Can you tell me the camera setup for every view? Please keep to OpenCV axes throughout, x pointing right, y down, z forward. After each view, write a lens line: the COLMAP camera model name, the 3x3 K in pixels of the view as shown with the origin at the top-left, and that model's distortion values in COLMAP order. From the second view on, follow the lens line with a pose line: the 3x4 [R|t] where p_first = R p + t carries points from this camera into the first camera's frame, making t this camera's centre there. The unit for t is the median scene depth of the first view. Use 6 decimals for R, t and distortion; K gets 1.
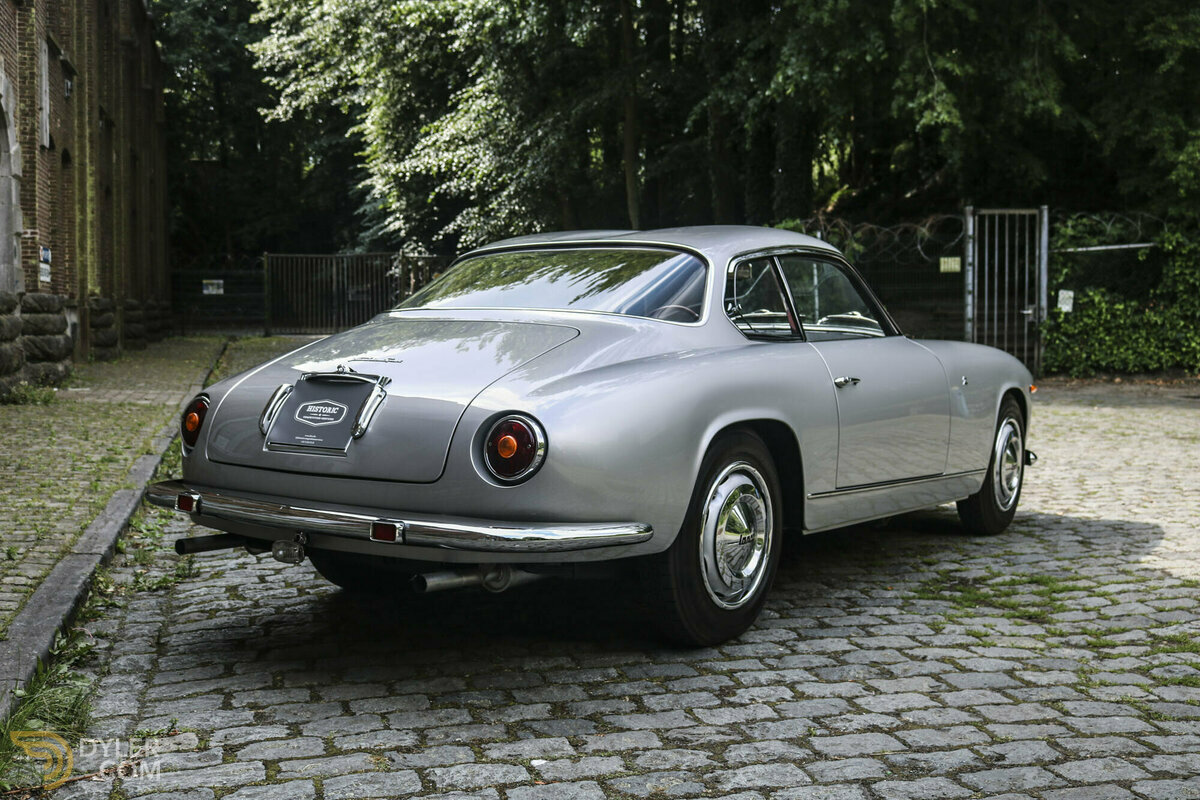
lens RADIAL K [[1292.6, 0, 596.5], [0, 1292.6, 401.0], [0, 0, 1]] dist [-0.082675, 0.000000]
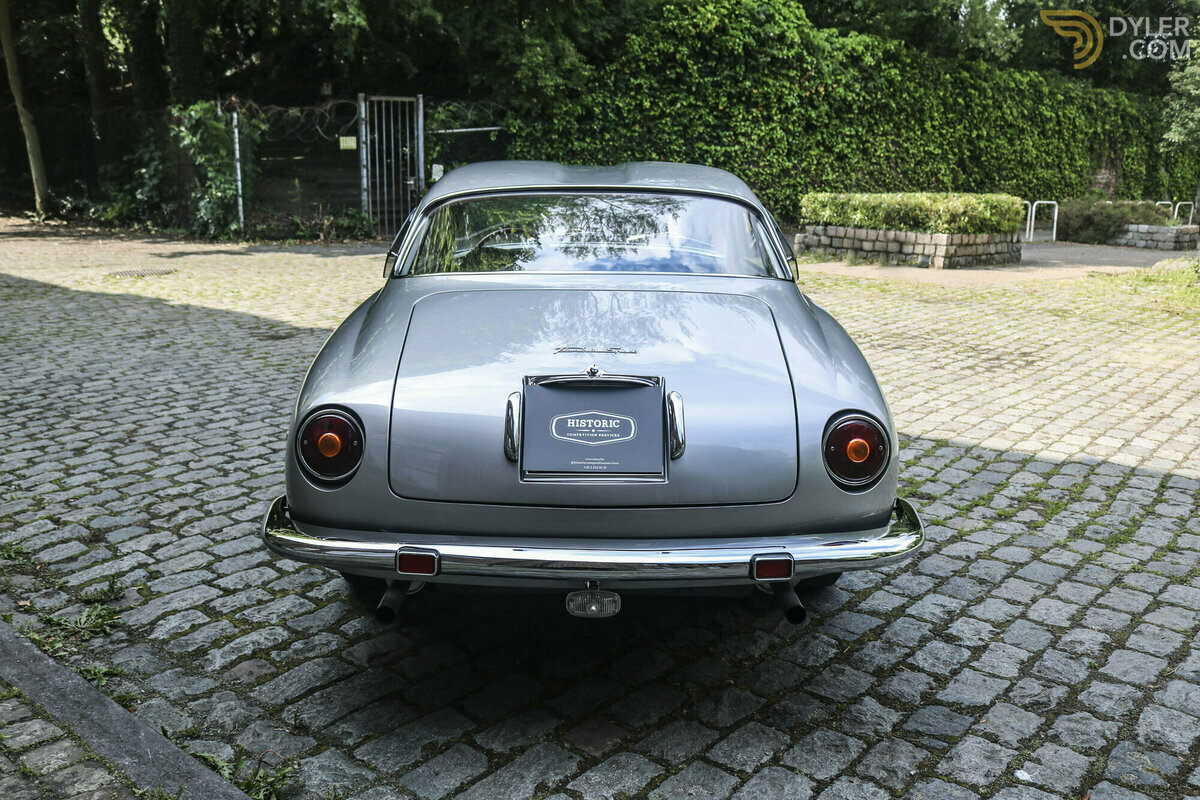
lens RADIAL K [[1040.5, 0, 600.6], [0, 1040.5, 394.0], [0, 0, 1]] dist [-0.102499, 0.011070]
pose [[0.827295, -0.110441, 0.550805, -0.080324], [0.029634, 0.987699, 0.153532, -0.015931], [-0.560986, -0.110694, 0.820391, 0.064213]]
